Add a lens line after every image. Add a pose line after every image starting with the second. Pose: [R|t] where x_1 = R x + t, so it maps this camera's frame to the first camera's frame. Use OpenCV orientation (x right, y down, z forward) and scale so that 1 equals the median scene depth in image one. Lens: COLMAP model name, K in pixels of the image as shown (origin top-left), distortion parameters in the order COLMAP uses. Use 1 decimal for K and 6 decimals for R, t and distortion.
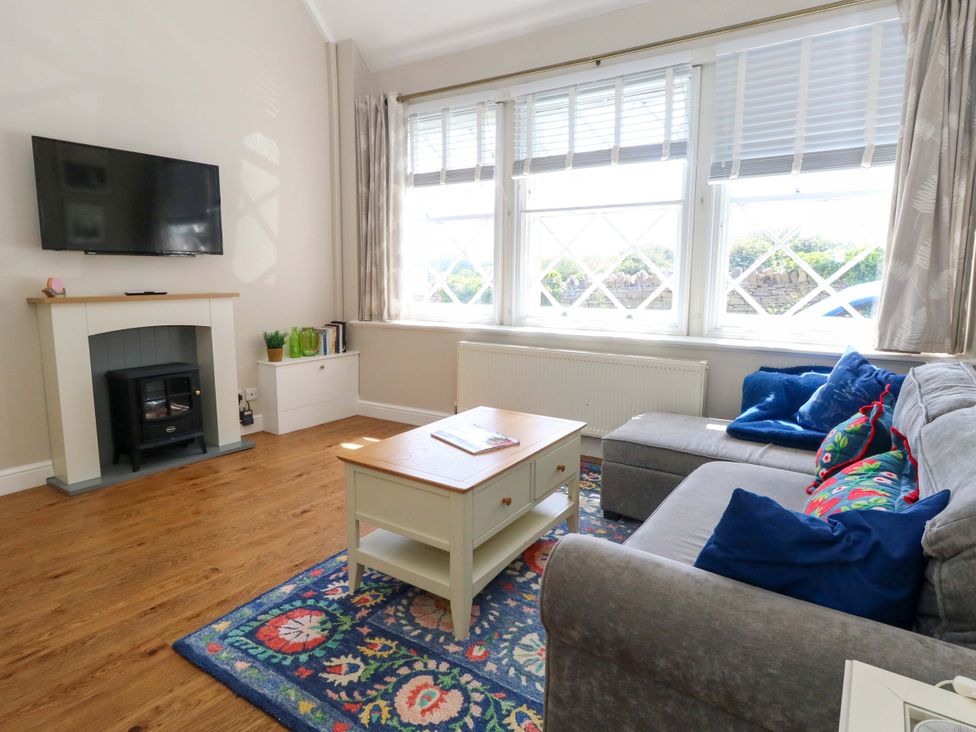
lens RADIAL K [[563.6, 0, 478.5], [0, 563.6, 343.9], [0, 0, 1]] dist [0.000864, 0.000332]
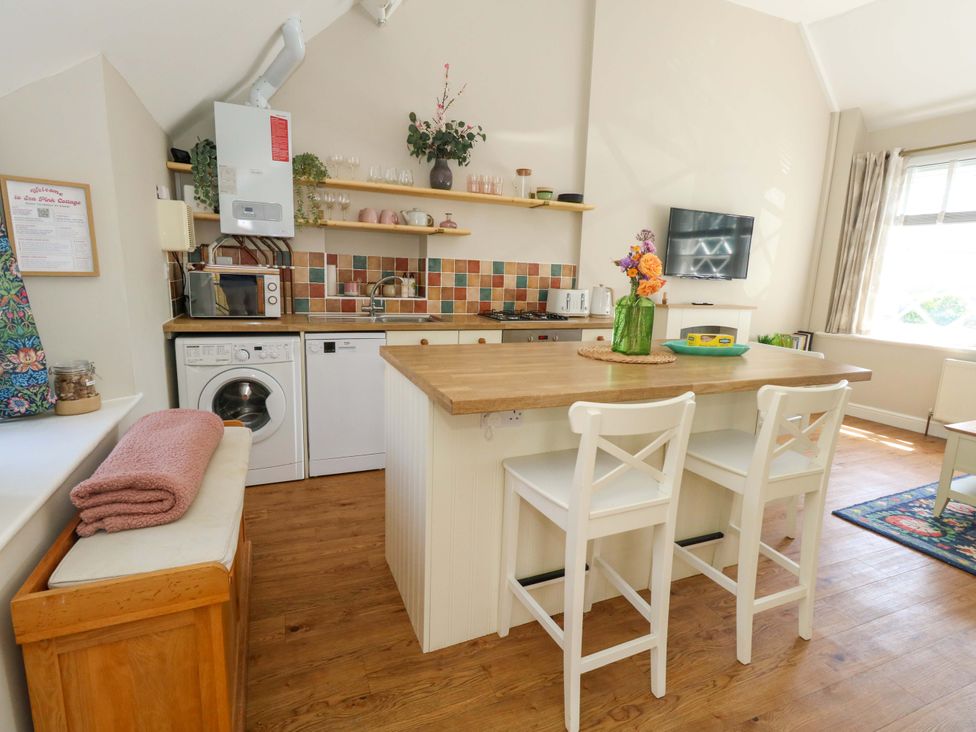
lens RADIAL K [[503.6, 0, 494.1], [0, 503.6, 359.8], [0, 0, 1]] dist [-0.001638, -0.000307]
pose [[0.858802, 0.118706, -0.498366, -0.310226], [-0.102701, 0.992929, 0.059528, 0.031839], [0.501909, 0.000060, 0.864921, -0.383949]]
